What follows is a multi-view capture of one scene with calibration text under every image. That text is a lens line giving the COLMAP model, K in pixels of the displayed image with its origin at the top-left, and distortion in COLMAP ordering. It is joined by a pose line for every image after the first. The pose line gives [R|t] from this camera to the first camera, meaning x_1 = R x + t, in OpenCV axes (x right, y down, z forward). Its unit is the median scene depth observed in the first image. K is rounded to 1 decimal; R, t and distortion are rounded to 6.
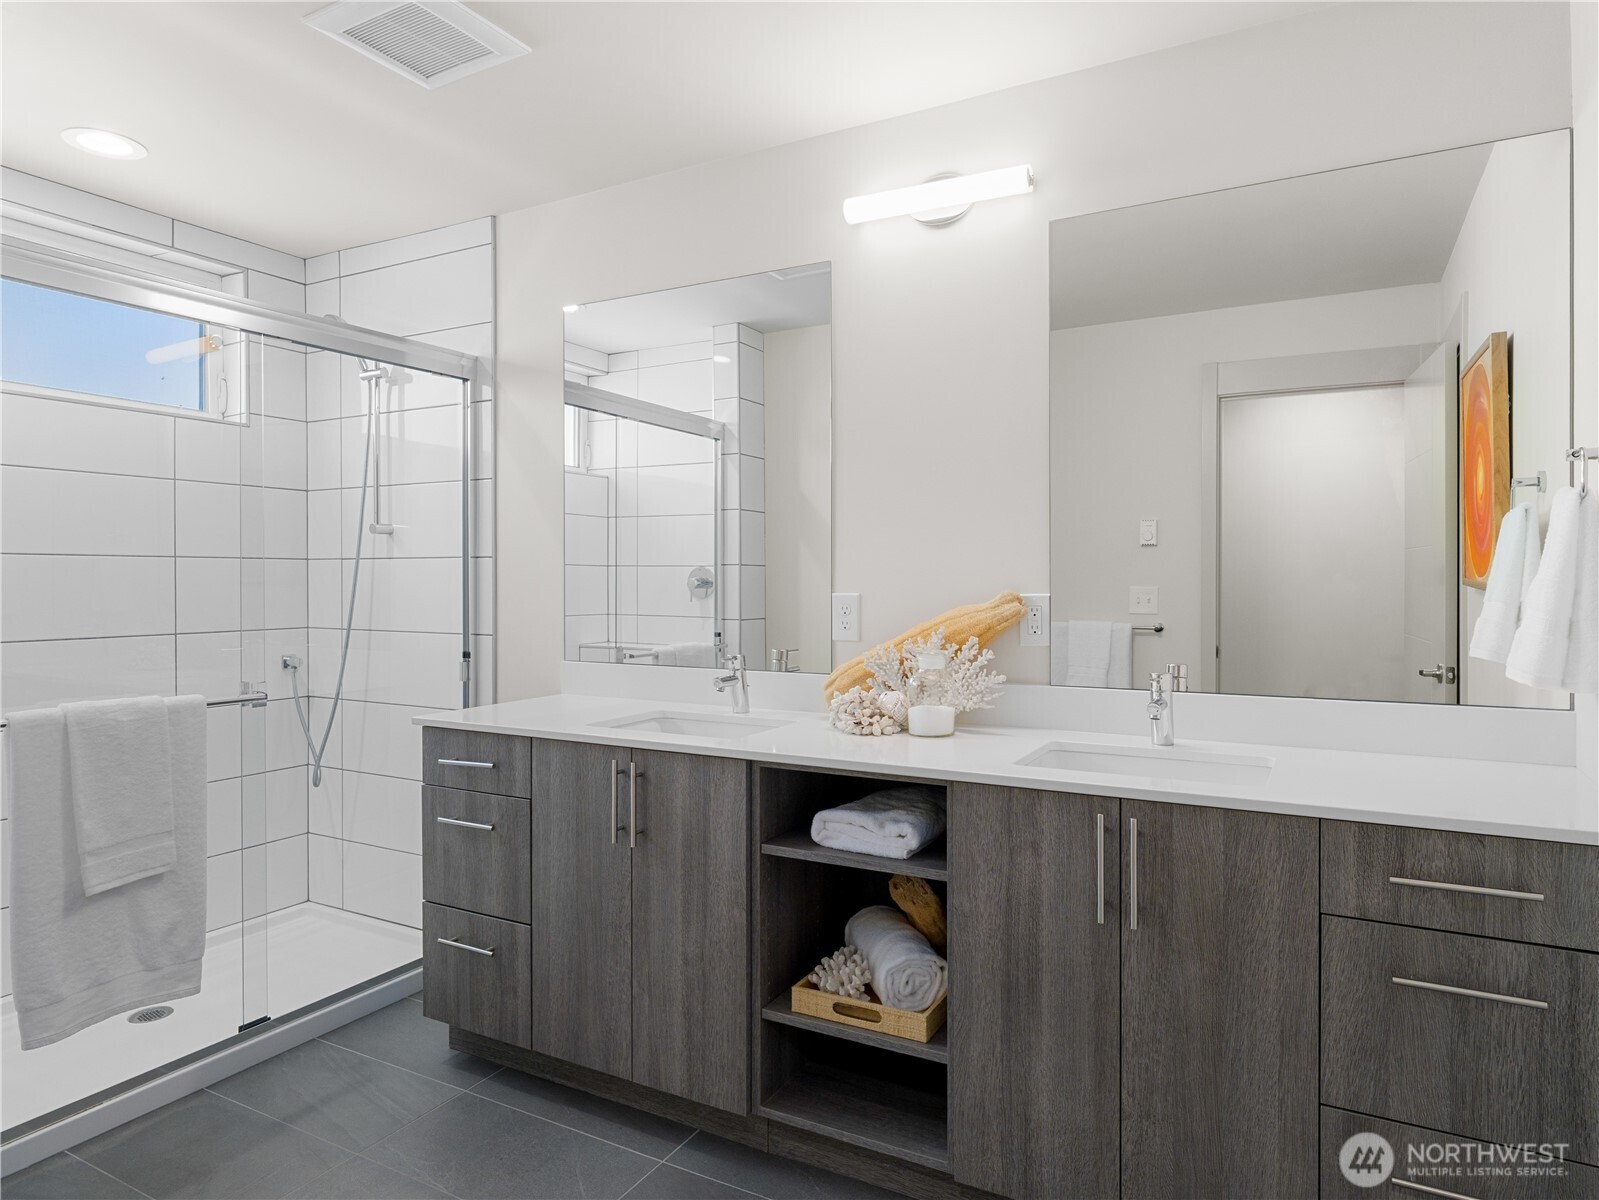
lens RADIAL K [[981.4, 0, 808.3], [0, 981.4, 596.0], [0, 0, 1]] dist [-0.003612, -0.000336]
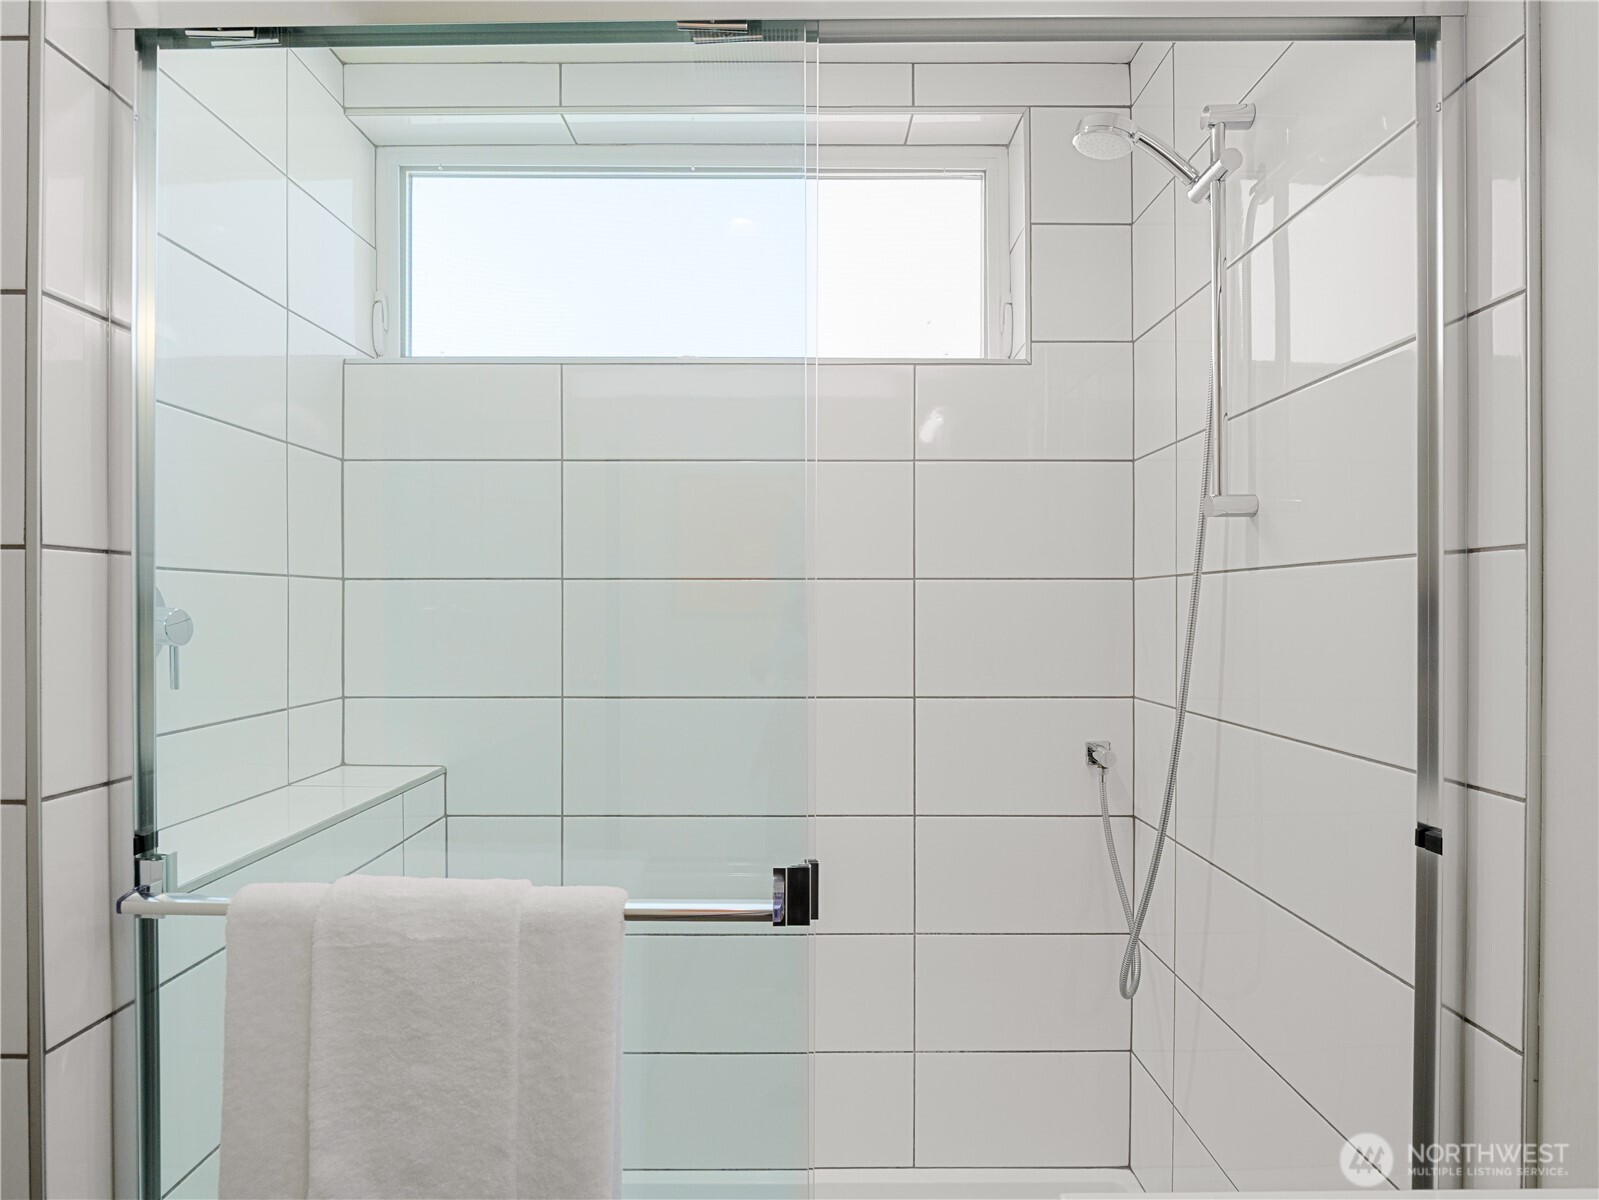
lens RADIAL K [[810.0, 0, 796.4], [0, 810.0, 607.7], [0, 0, 1]] dist [-0.000111, -0.011405]
pose [[0.476985, -0.001259, -0.878910, -0.208227], [-0.016170, 0.999817, -0.010207, -0.013802], [0.878763, 0.019081, 0.476878, 0.673446]]
